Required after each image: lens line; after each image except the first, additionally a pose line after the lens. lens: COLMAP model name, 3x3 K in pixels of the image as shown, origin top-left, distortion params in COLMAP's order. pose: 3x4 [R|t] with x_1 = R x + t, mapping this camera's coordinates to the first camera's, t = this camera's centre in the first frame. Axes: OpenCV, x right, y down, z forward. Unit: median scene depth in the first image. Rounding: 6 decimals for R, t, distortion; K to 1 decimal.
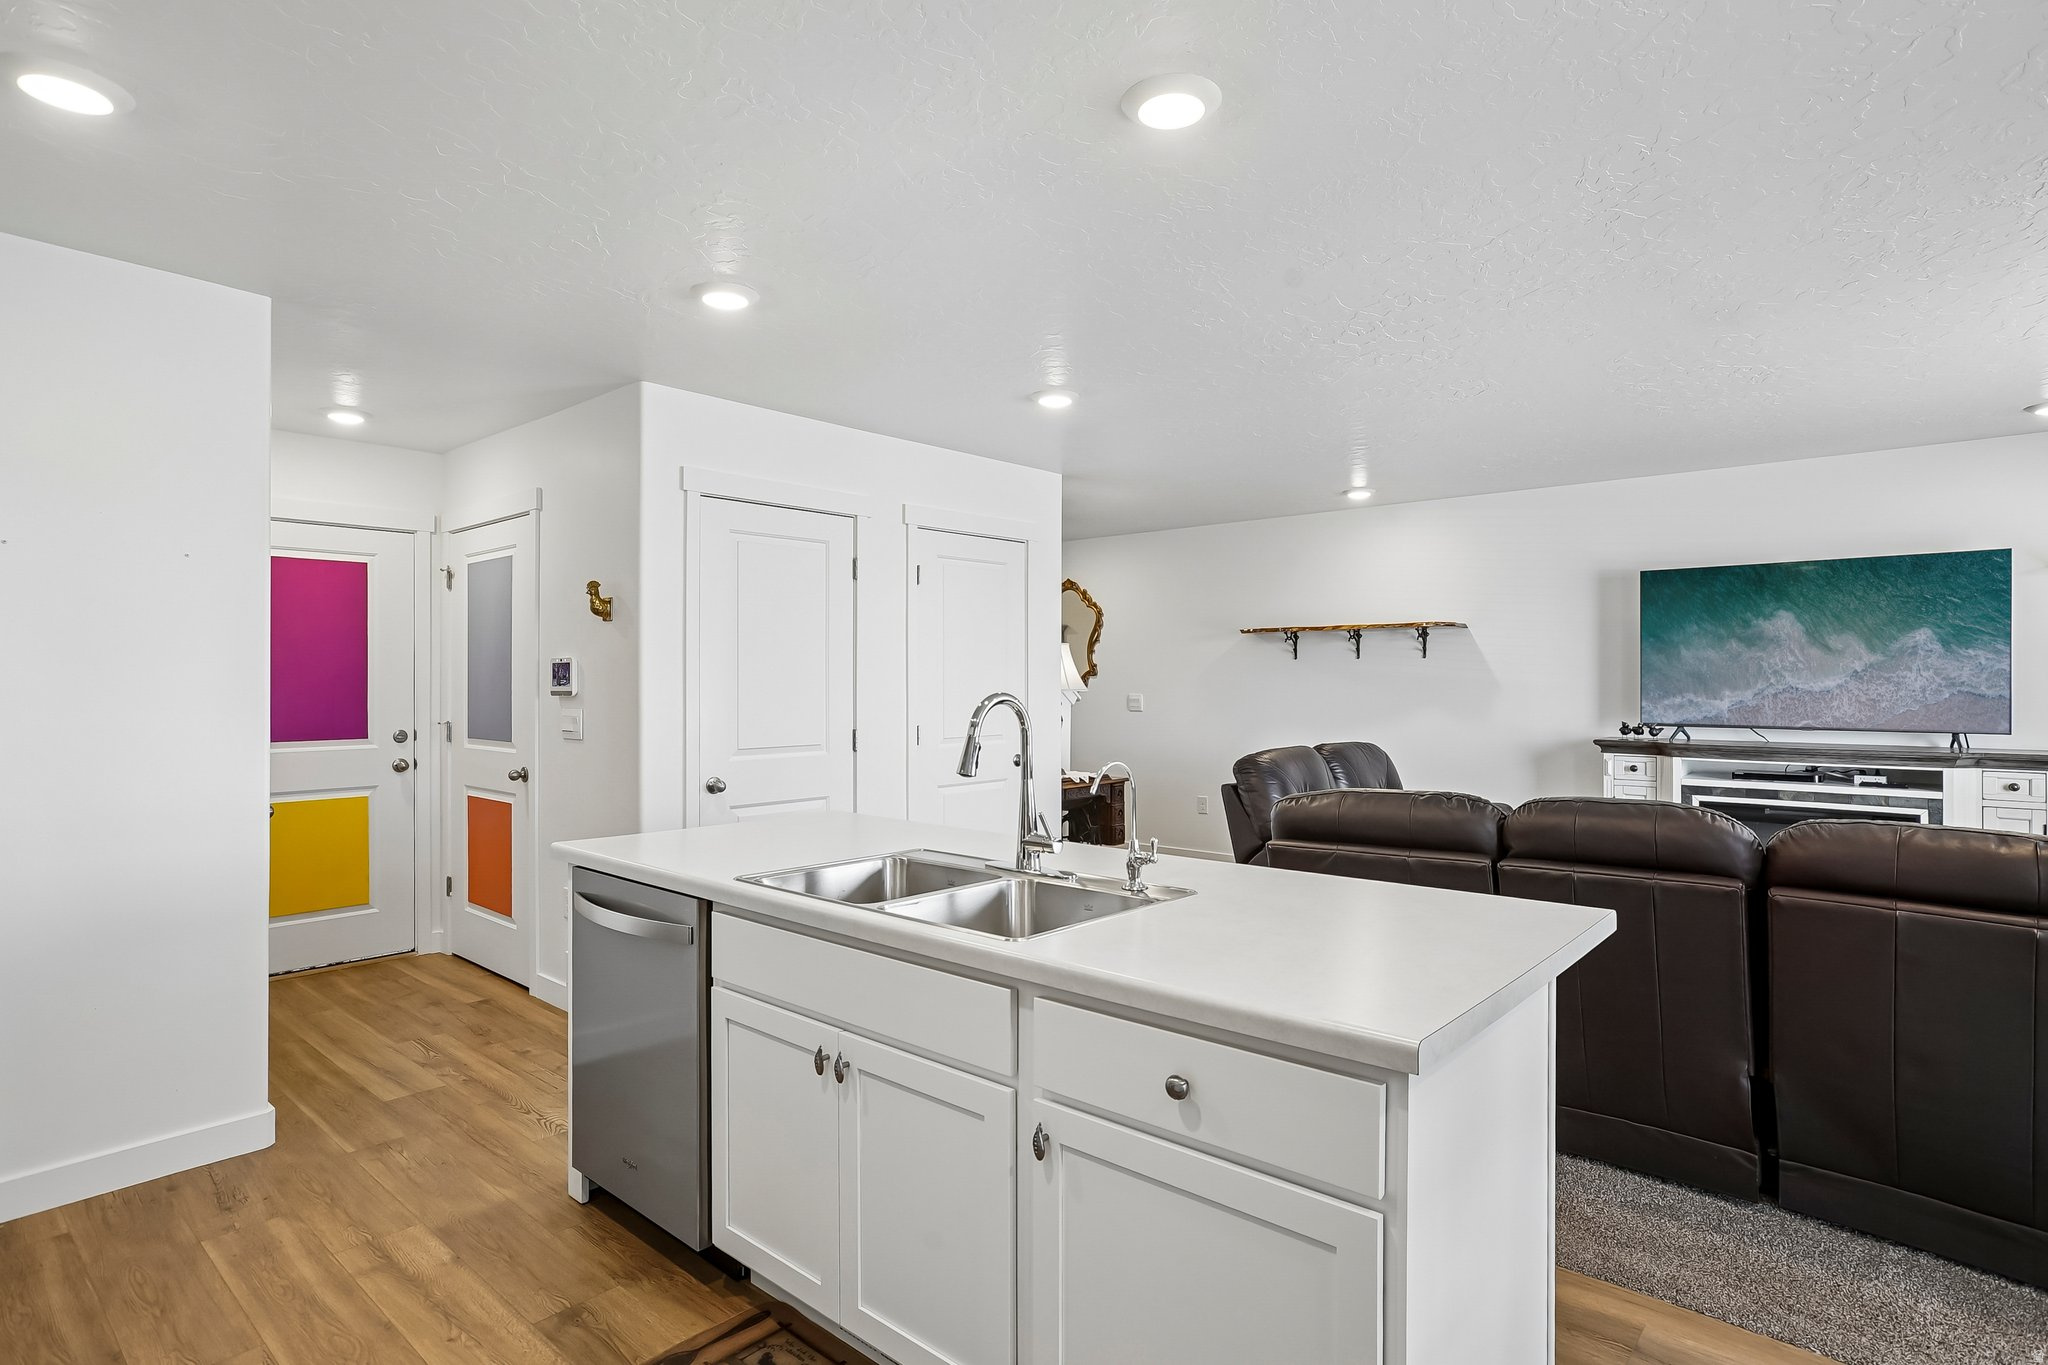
lens RADIAL K [[1072.7, 0, 1012.1], [0, 1072.7, 673.8], [0, 0, 1]] dist [-0.005611, 0.009736]
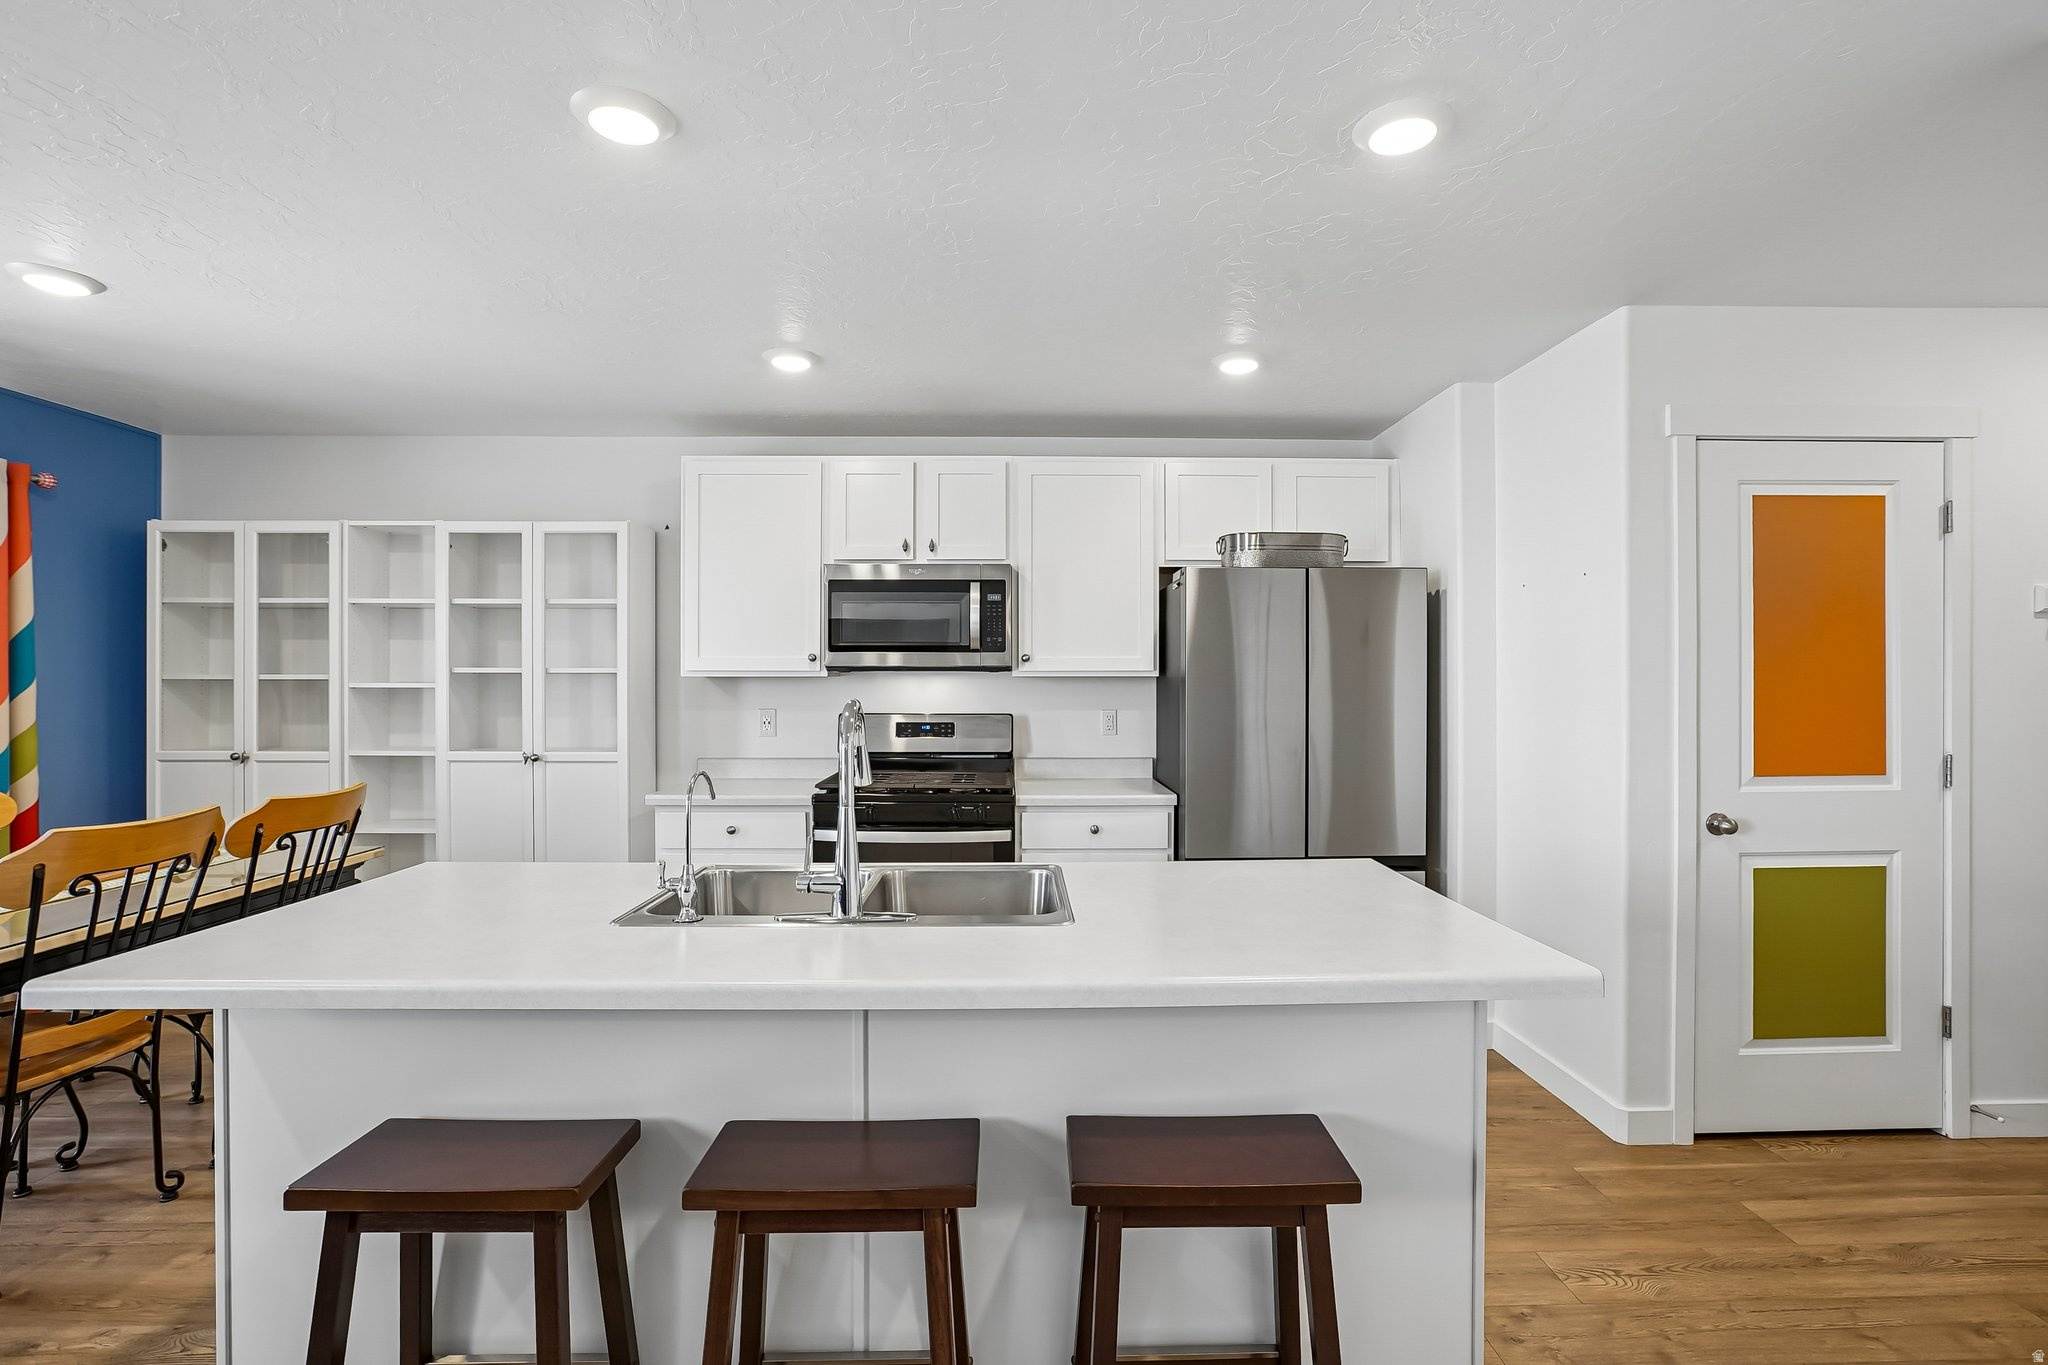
lens RADIAL K [[970.0, 0, 1031.2], [0, 970.0, 682.1], [0, 0, 1]] dist [-0.033745, 0.017943]
pose [[-0.734226, -0.001817, -0.678902, 0.217301], [0.002196, 0.999985, -0.005052, 0.005058], [0.678901, -0.005201, -0.734211, 0.841560]]
